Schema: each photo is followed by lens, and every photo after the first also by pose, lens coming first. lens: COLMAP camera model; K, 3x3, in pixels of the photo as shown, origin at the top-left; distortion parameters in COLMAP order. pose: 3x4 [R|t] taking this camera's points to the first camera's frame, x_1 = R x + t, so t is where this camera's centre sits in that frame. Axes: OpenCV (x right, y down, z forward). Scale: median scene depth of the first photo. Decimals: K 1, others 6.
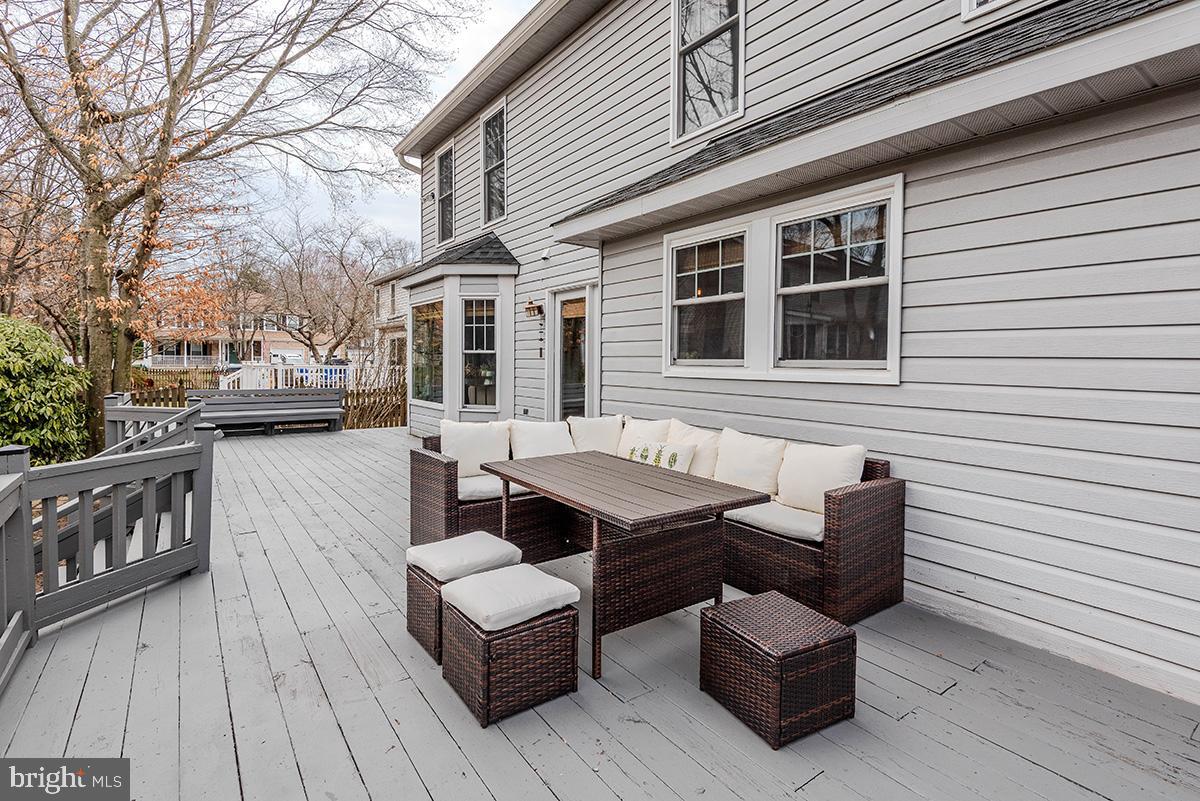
lens RADIAL K [[561.4, 0, 597.1], [0, 561.4, 370.7], [0, 0, 1]] dist [0.015588, -0.004522]
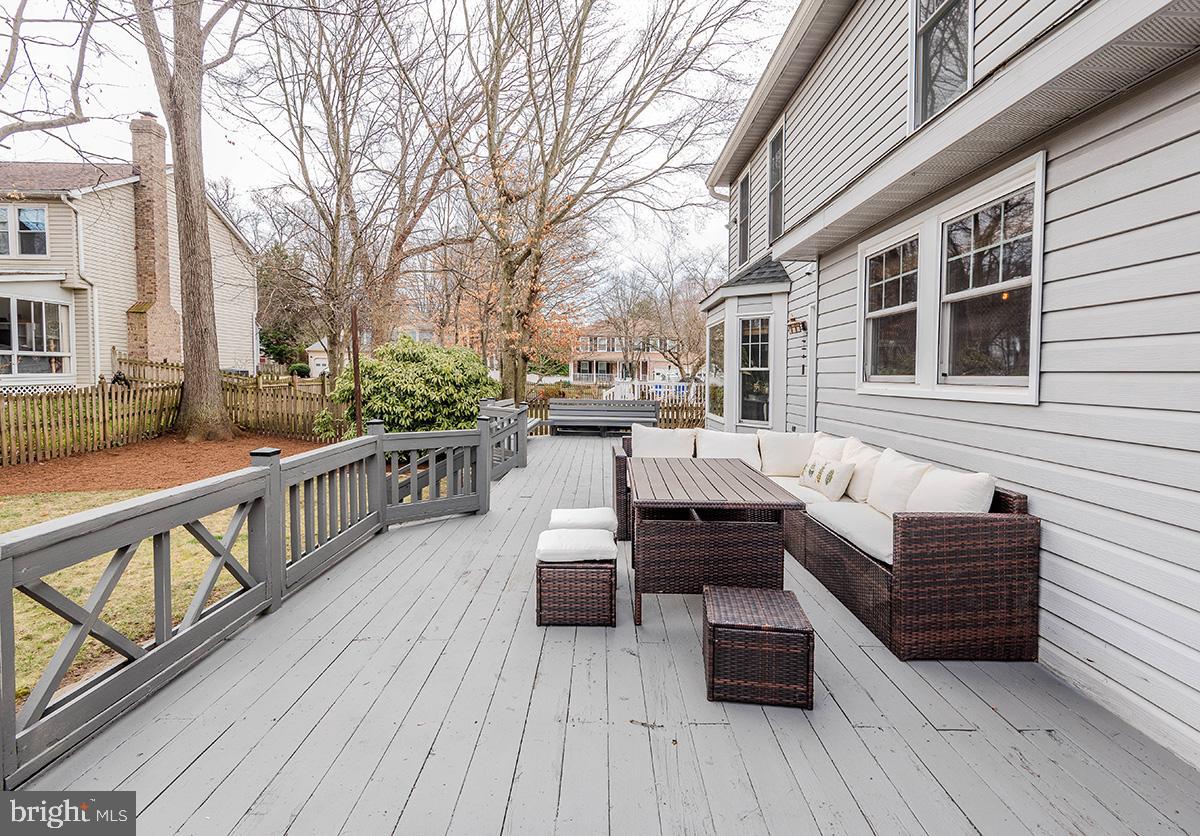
lens RADIAL K [[572.7, 0, 617.6], [0, 572.7, 406.8], [0, 0, 1]] dist [0.005761, -0.002698]
pose [[0.824290, 0.036210, -0.565008, 0.190510], [-0.019378, 0.999172, 0.035765, 0.003262], [0.565835, -0.018532, 0.824310, -0.021365]]
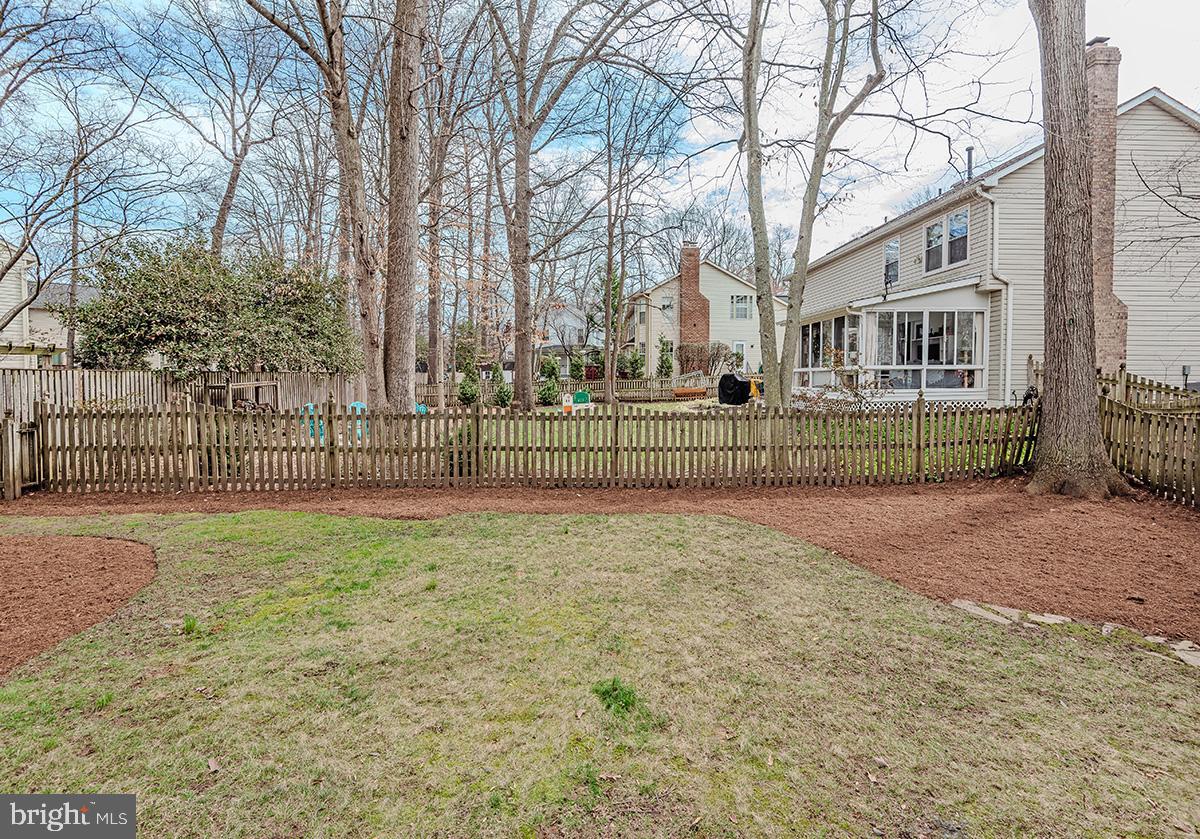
lens RADIAL K [[572.7, 0, 626.6], [0, 572.7, 405.1], [0, 0, 1]] dist [0.005761, -0.002698]
pose [[-0.552165, 0.030224, -0.833187, -0.411722], [-0.020697, 0.998538, 0.049938, -0.017605], [0.833478, 0.044819, -0.550732, 0.597343]]
